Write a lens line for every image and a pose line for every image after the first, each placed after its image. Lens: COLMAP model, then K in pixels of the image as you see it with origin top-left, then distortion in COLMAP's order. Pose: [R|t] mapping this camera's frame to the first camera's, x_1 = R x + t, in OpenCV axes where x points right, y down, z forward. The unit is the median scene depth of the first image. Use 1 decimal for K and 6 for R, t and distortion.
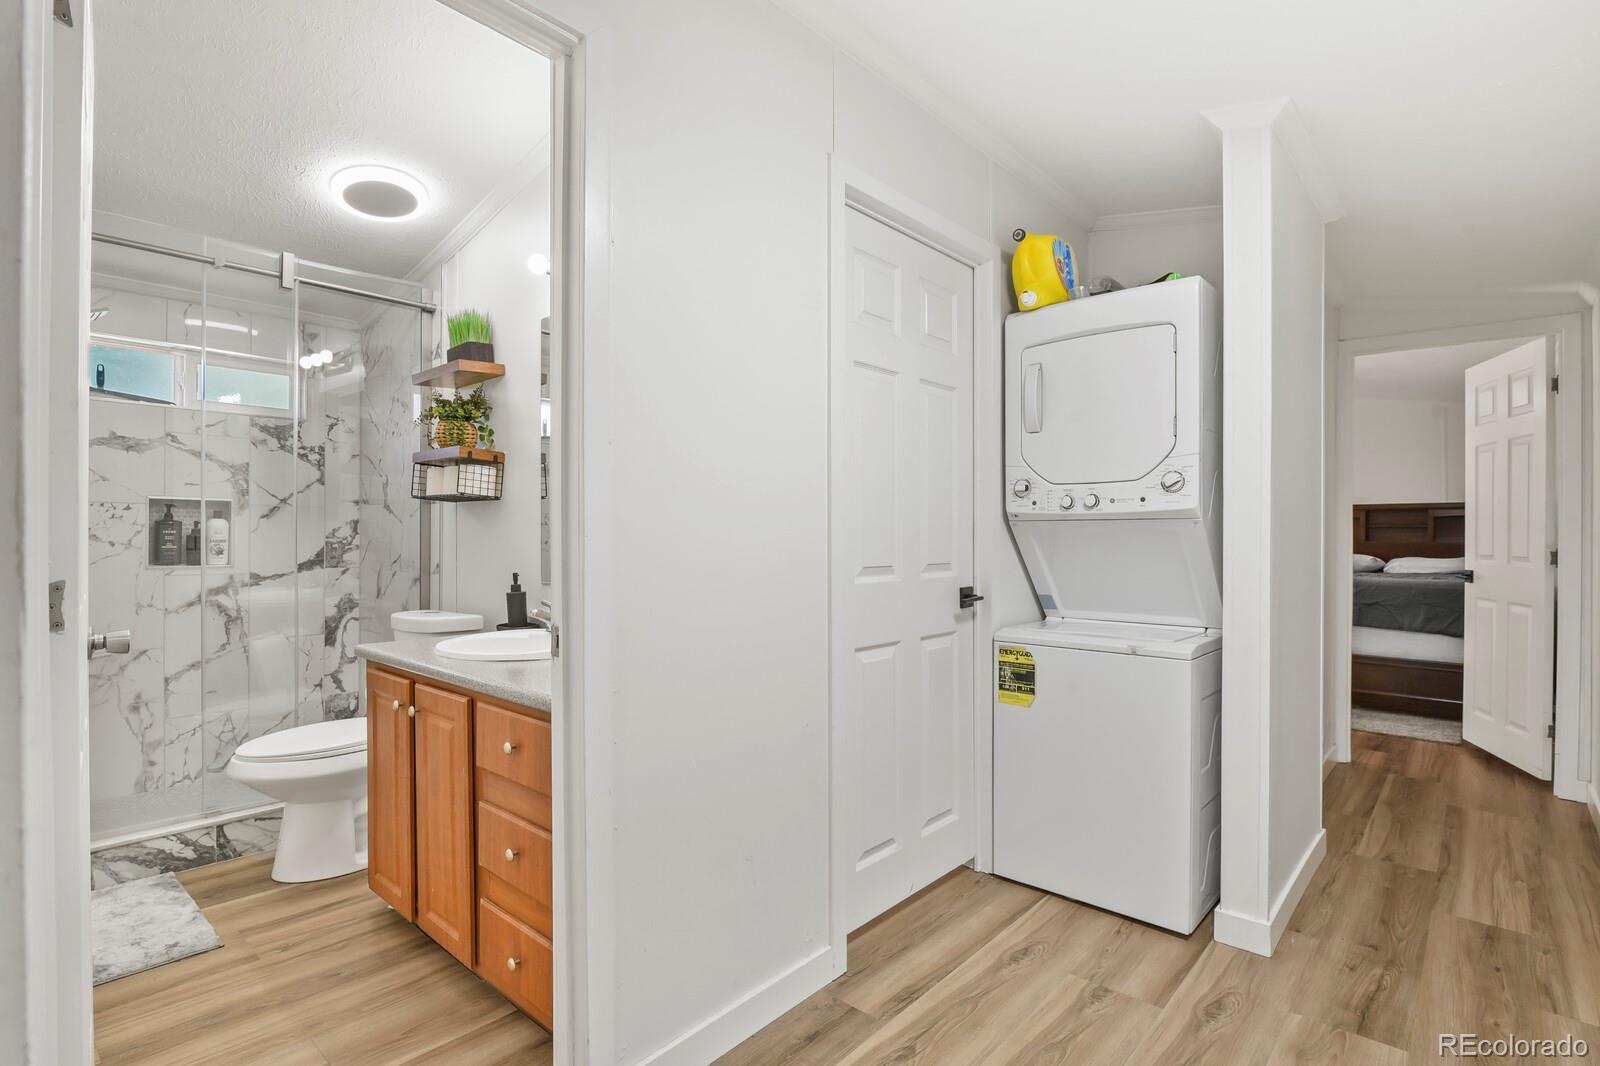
lens RADIAL K [[780.5, 0, 800.1], [0, 780.5, 536.4], [0, 0, 1]] dist [-0.003571, -0.006238]
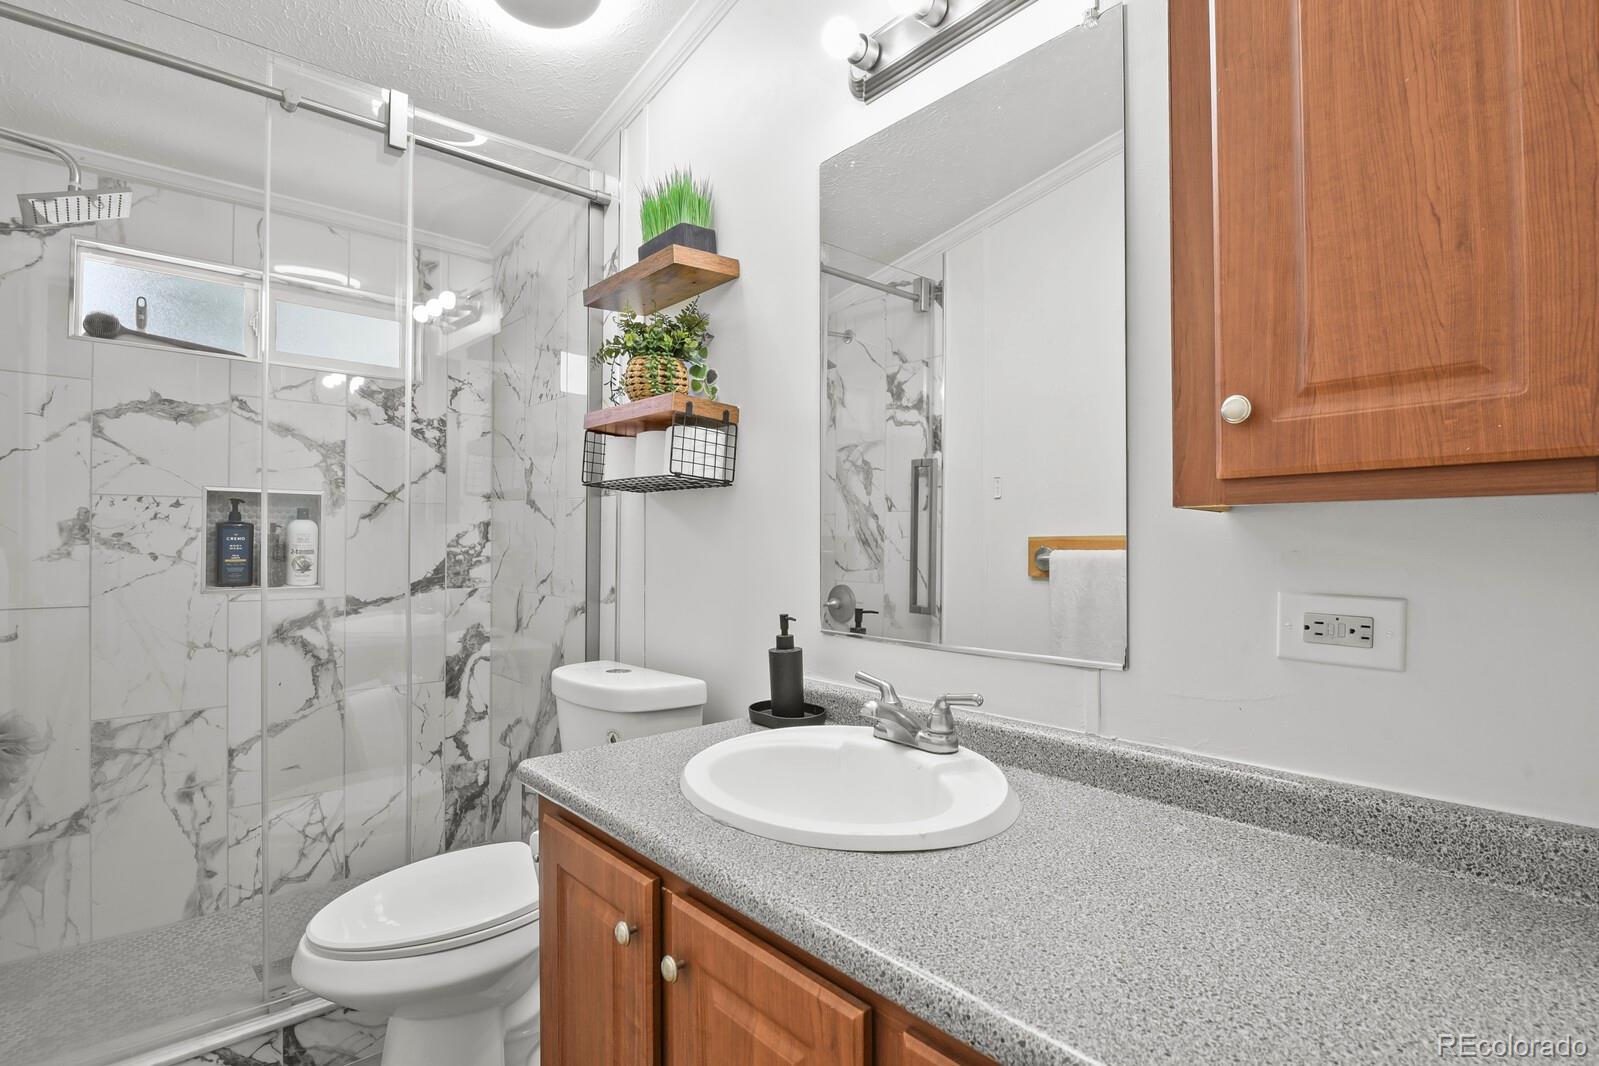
lens RADIAL K [[780.0, 0, 803.1], [0, 780.0, 533.5], [0, 0, 1]] dist [-0.003571, -0.006238]
pose [[0.994608, -0.001436, -0.103692, -0.242323], [0.000650, 0.999971, -0.007605, -0.005105], [0.103700, 0.007497, 0.994580, 0.371817]]
